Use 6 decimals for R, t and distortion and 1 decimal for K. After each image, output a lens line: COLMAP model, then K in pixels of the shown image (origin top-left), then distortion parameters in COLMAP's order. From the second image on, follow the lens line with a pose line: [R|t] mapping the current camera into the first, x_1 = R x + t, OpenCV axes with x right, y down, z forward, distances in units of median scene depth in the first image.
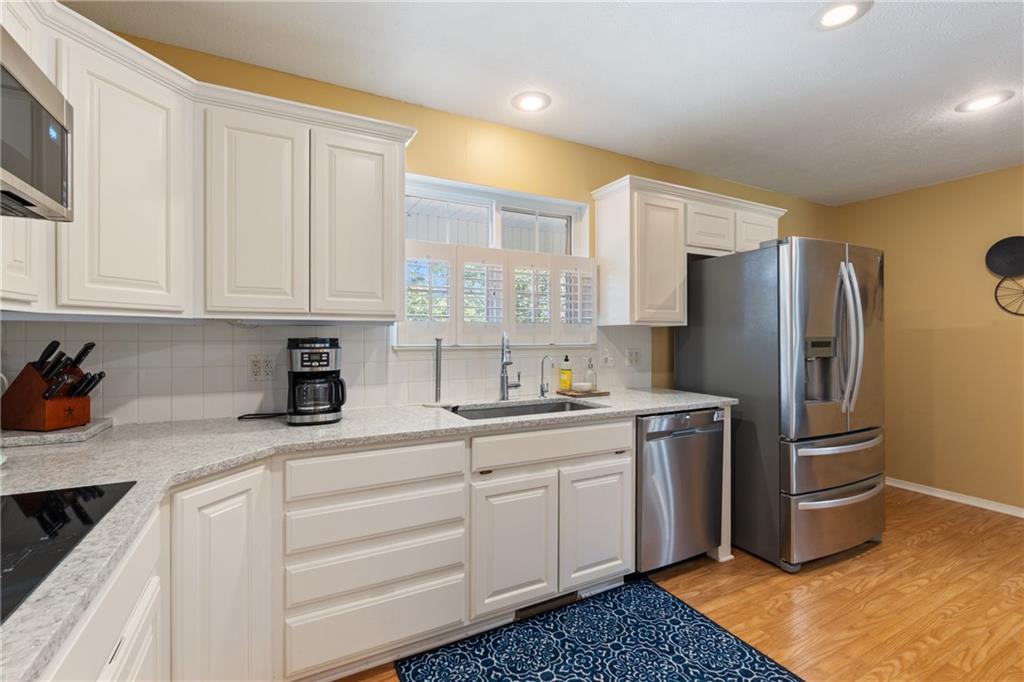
lens RADIAL K [[450.6, 0, 504.0], [0, 450.6, 338.9], [0, 0, 1]] dist [-0.000801, -0.000040]
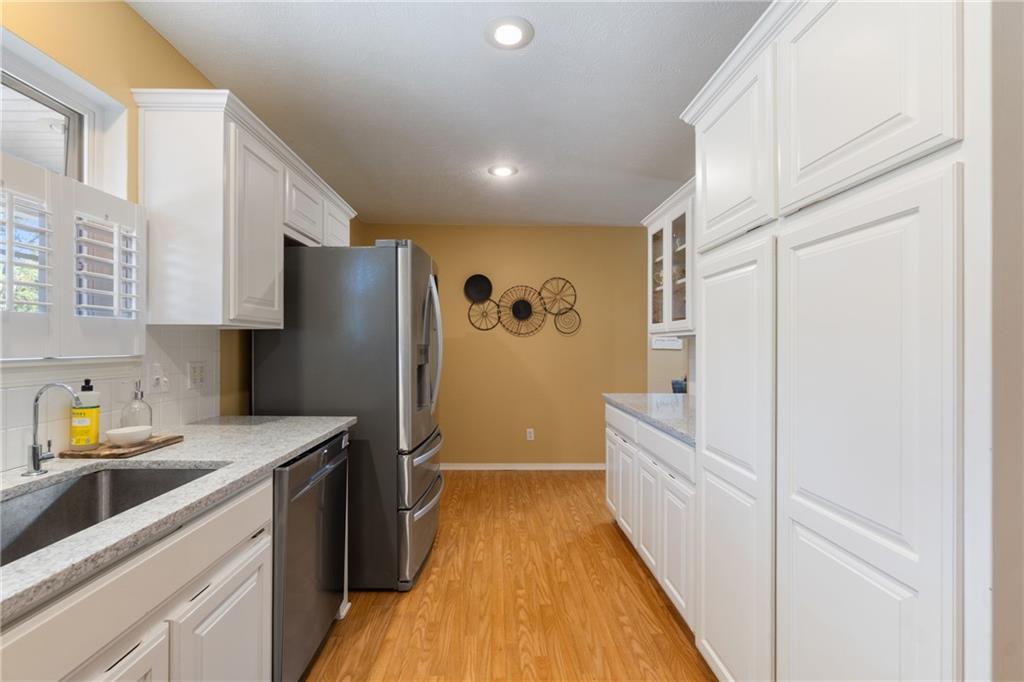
lens RADIAL K [[444.2, 0, 507.7], [0, 444.2, 343.2], [0, 0, 1]] dist [-0.001668, -0.000397]
pose [[0.432331, 0.004945, 0.901701, -0.111936], [-0.000925, 0.999987, -0.005040, -0.002326], [-0.901714, 0.001345, 0.432330, 0.354020]]
